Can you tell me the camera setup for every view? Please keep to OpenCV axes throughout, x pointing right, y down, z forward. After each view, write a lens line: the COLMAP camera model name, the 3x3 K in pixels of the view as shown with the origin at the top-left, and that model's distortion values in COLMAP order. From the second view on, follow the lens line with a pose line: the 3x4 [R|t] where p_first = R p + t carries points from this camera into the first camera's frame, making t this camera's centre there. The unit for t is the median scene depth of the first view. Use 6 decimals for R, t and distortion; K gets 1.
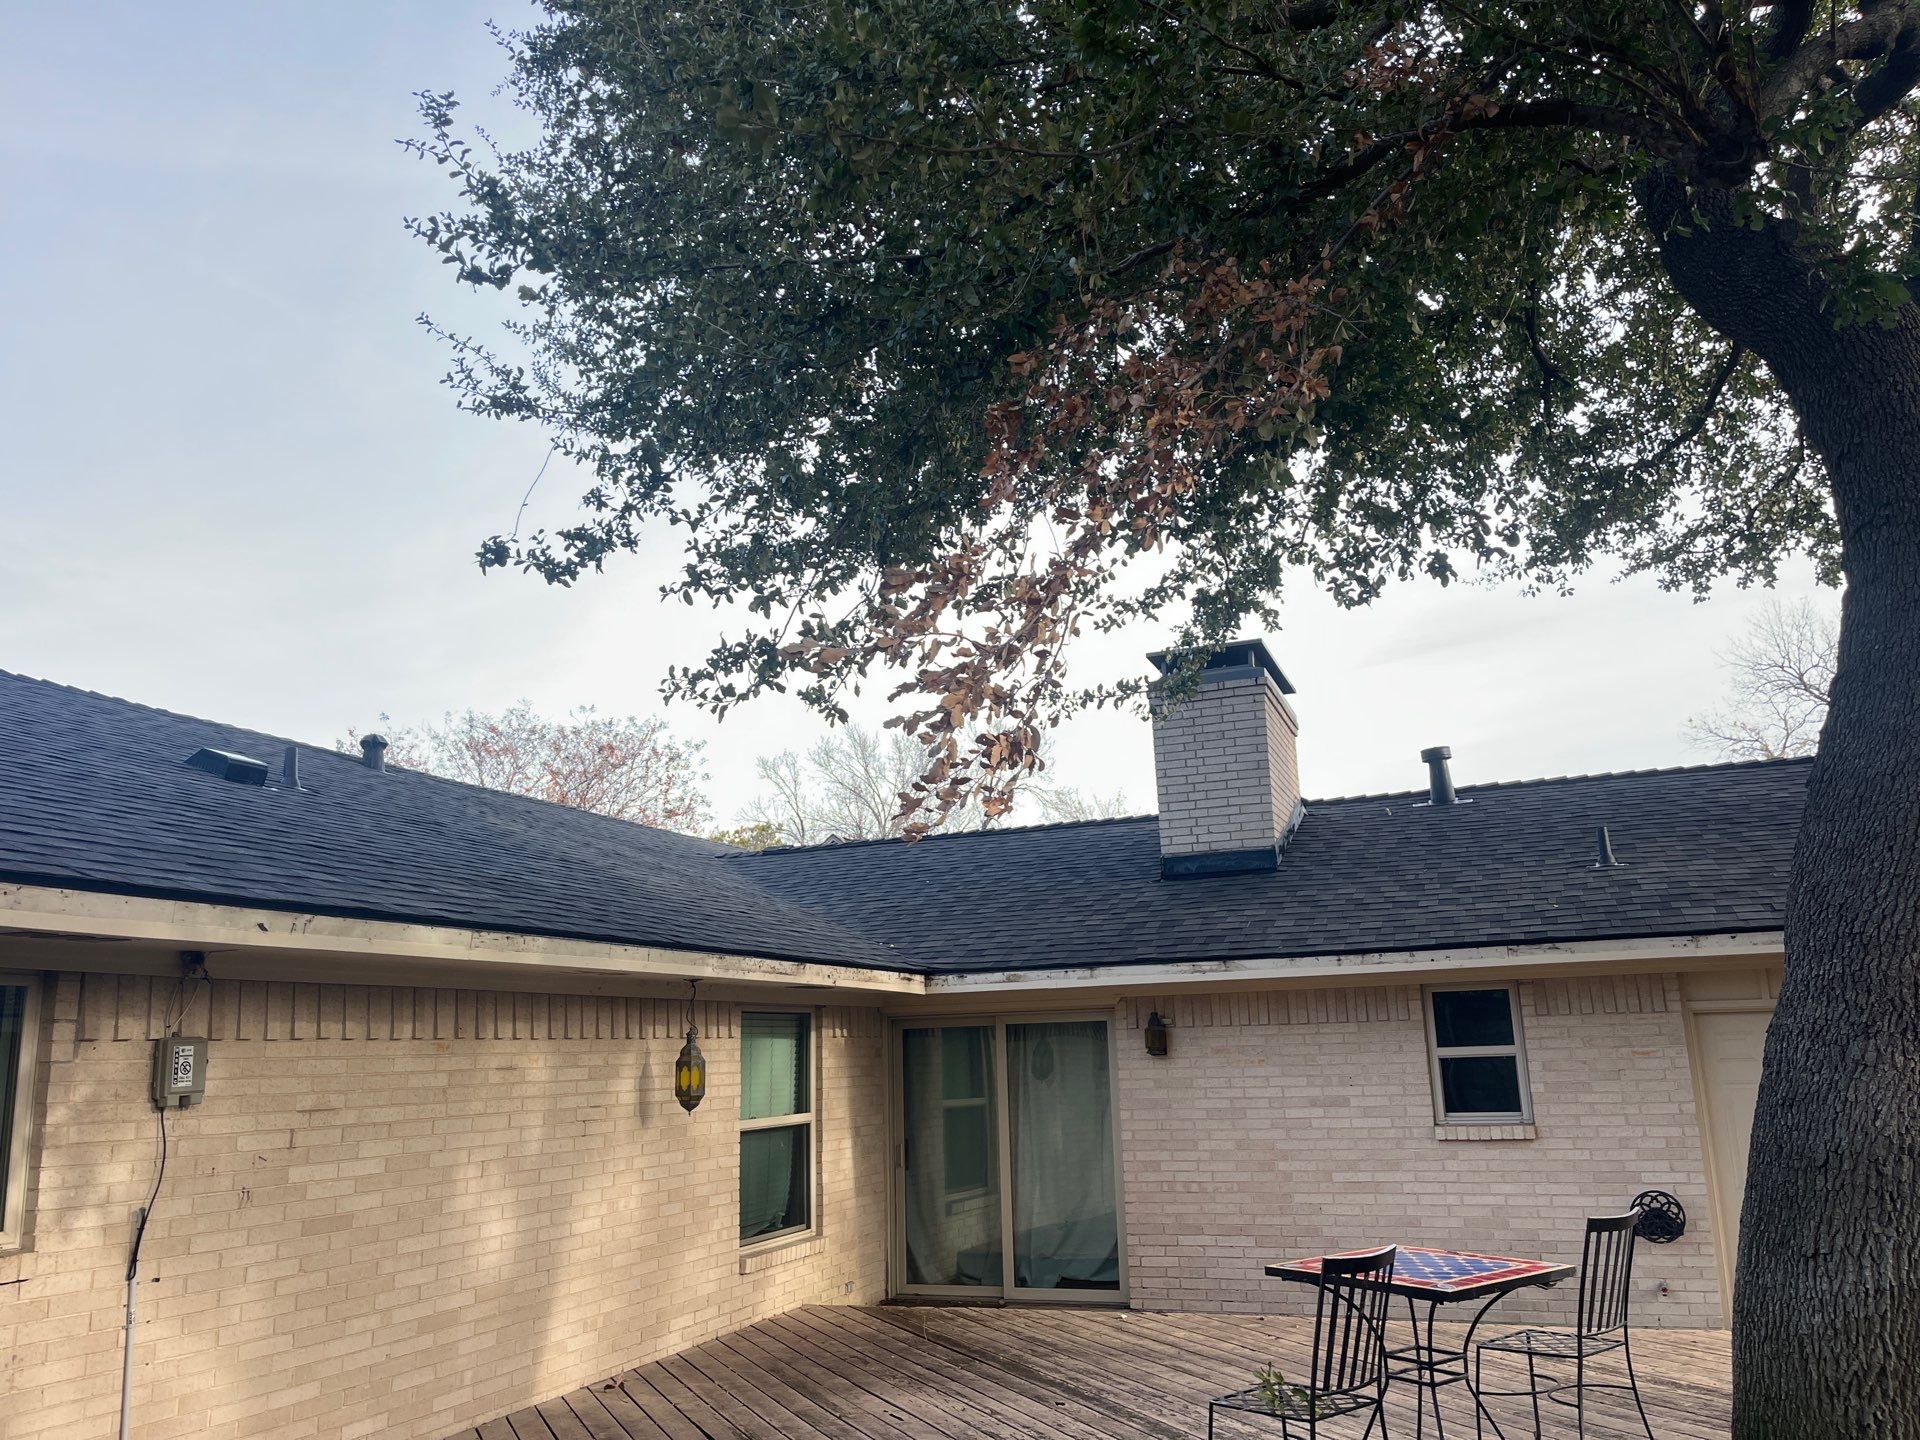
lens RADIAL K [[1452.3, 0, 973.6], [0, 1452.3, 744.7], [0, 0, 1]] dist [0.067811, -0.093692]
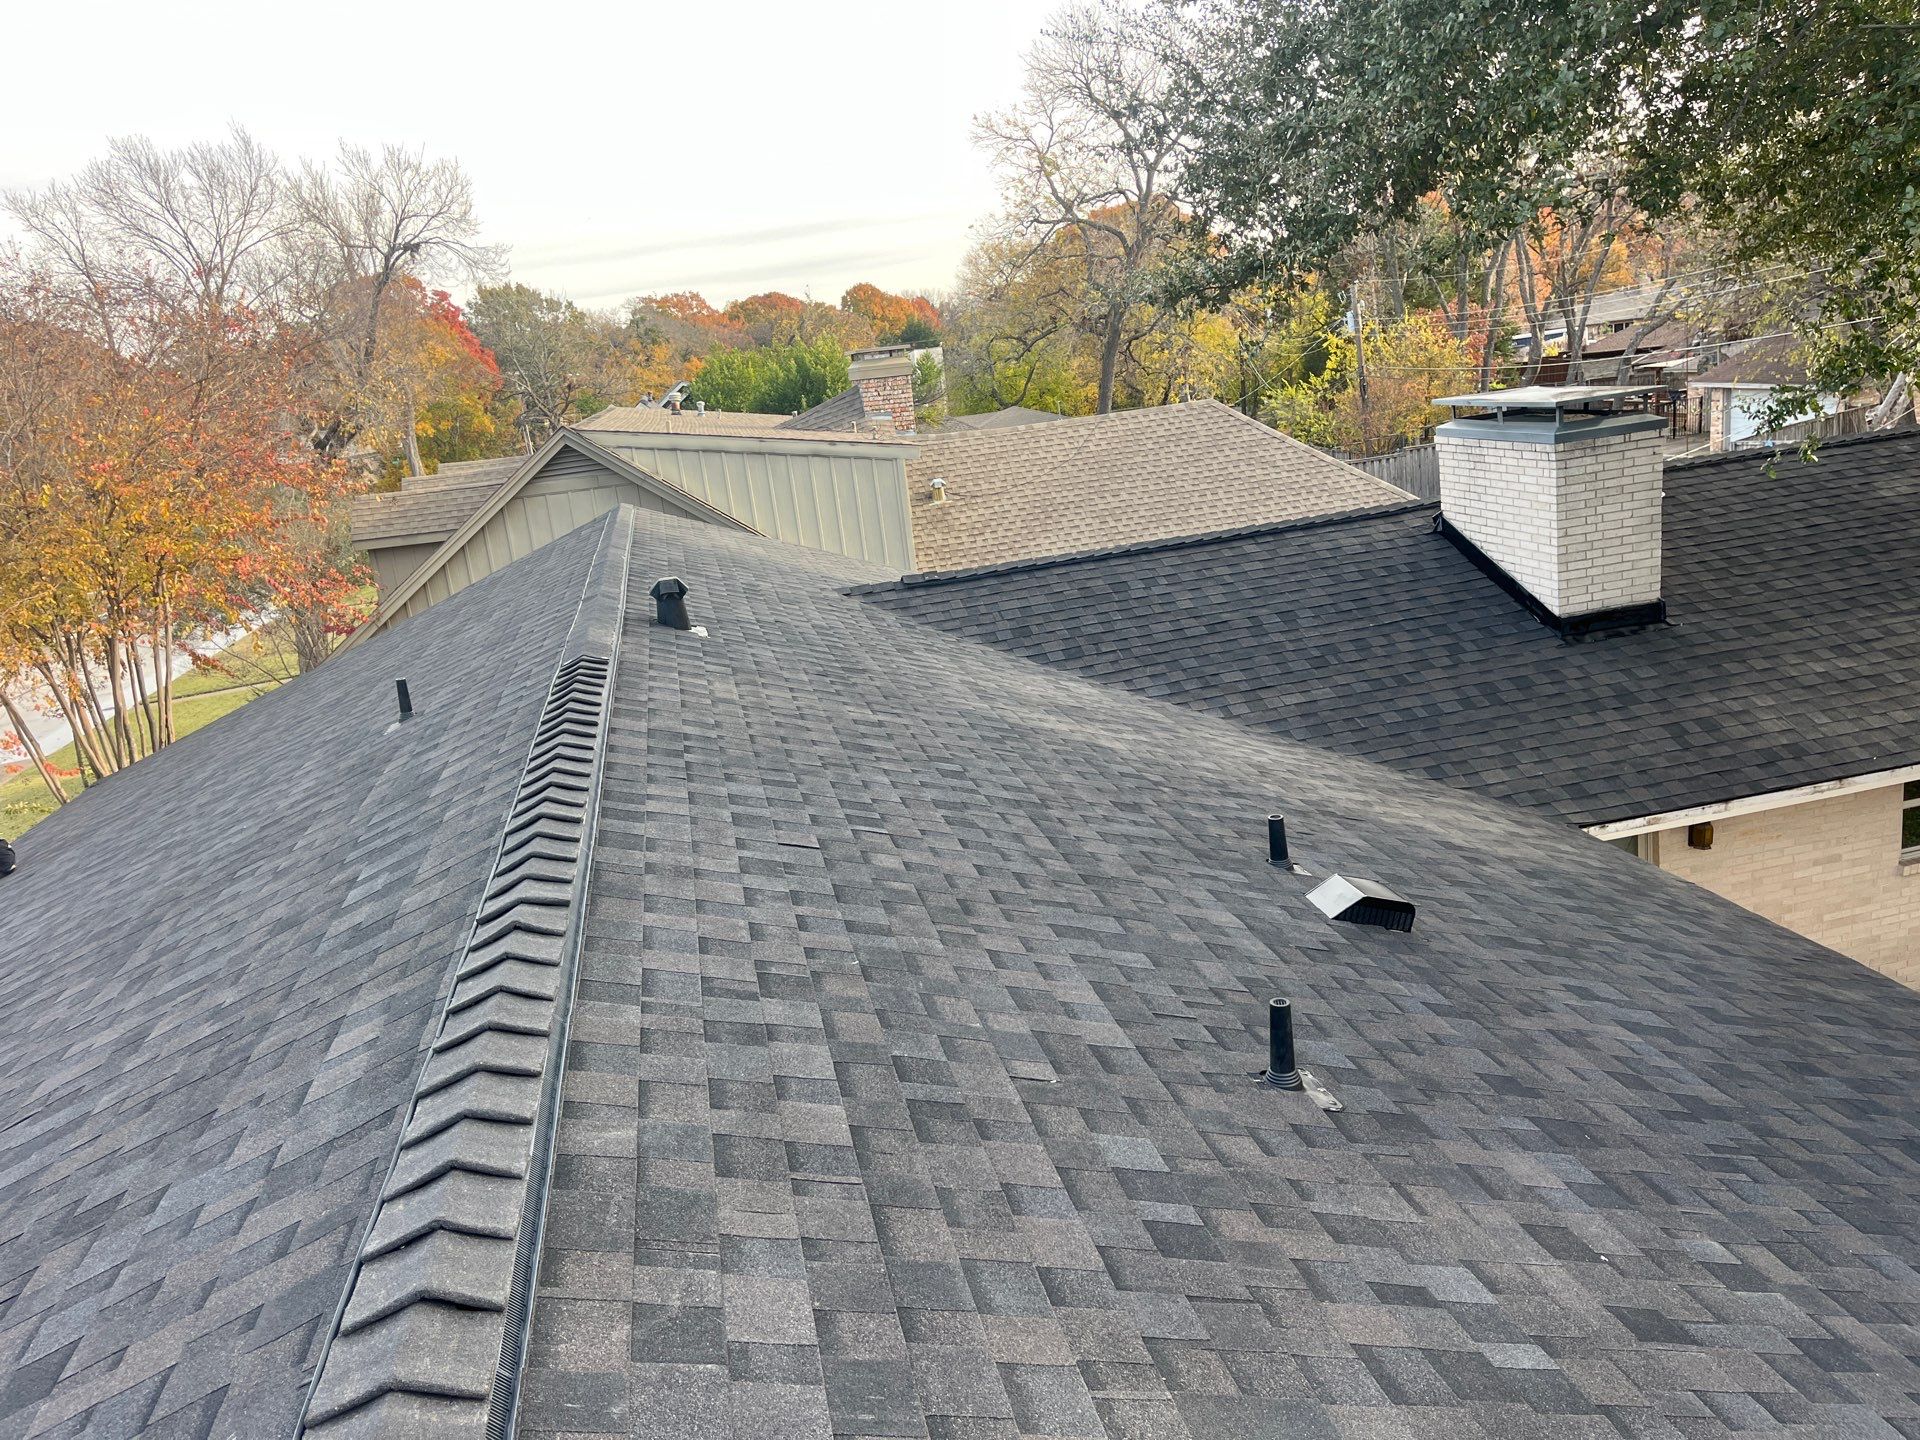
lens RADIAL K [[1452.3, 0, 973.7], [0, 1452.3, 723.9], [0, 0, 1]] dist [0.067811, -0.093692]
pose [[0.831764, -0.202988, 0.516686, -0.921399], [-0.027548, 0.914510, 0.403625, -0.312760], [-0.554445, -0.349954, 0.755064, 0.552133]]
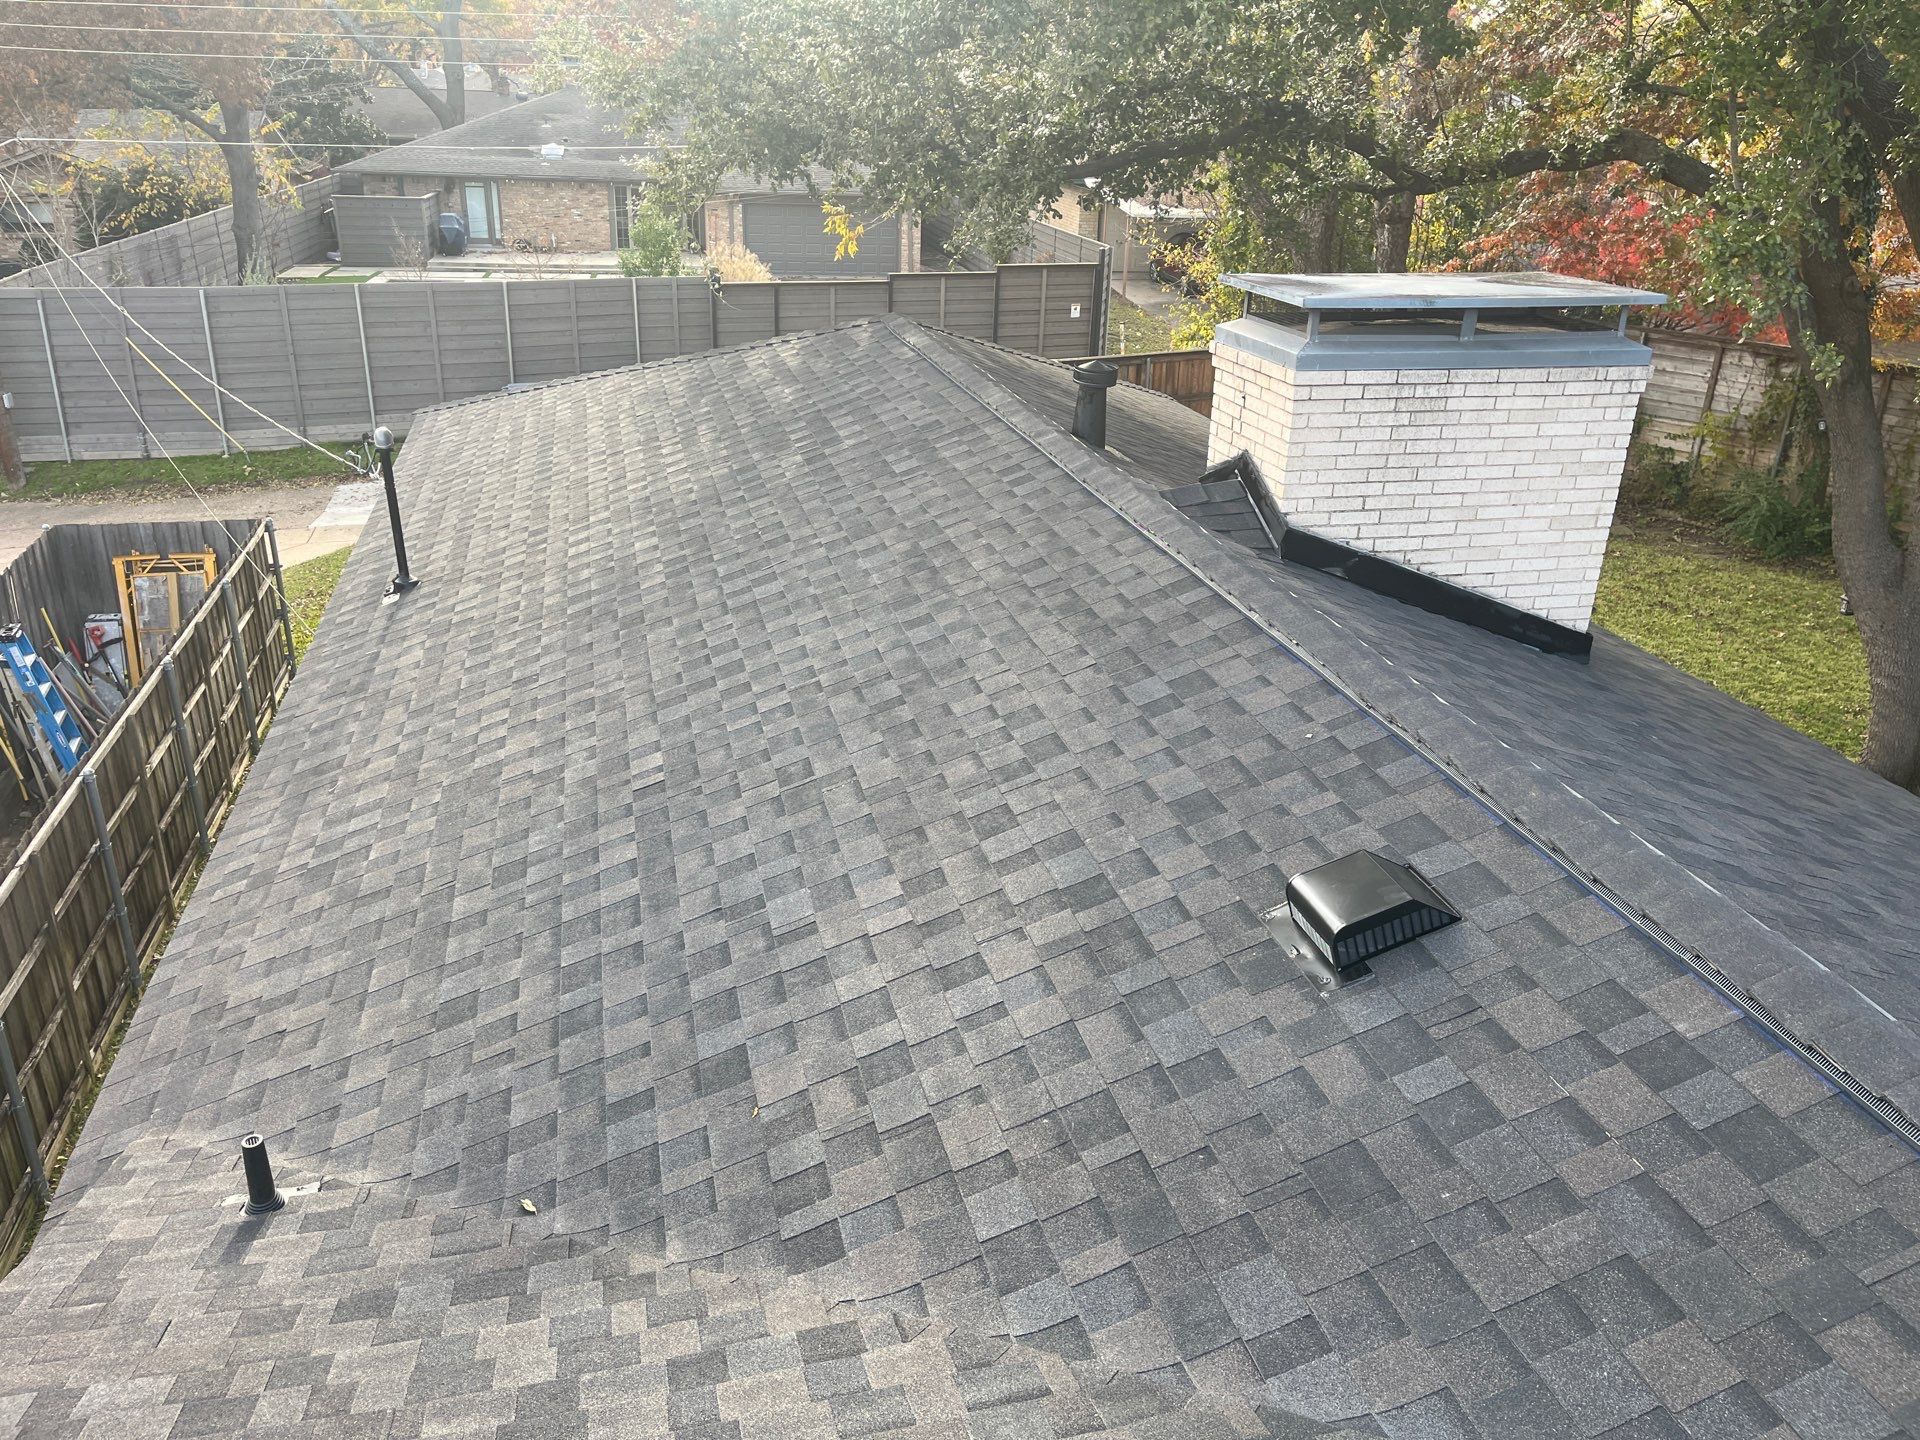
lens RADIAL K [[1452.3, 0, 962.1], [0, 1452.3, 713.6], [0, 0, 1]] dist [0.067811, -0.093692]
pose [[-0.577431, -0.311641, 0.754621, -0.353372], [-0.187117, 0.950196, 0.249228, -0.041800], [-0.794708, 0.002710, -0.606986, 1.822776]]
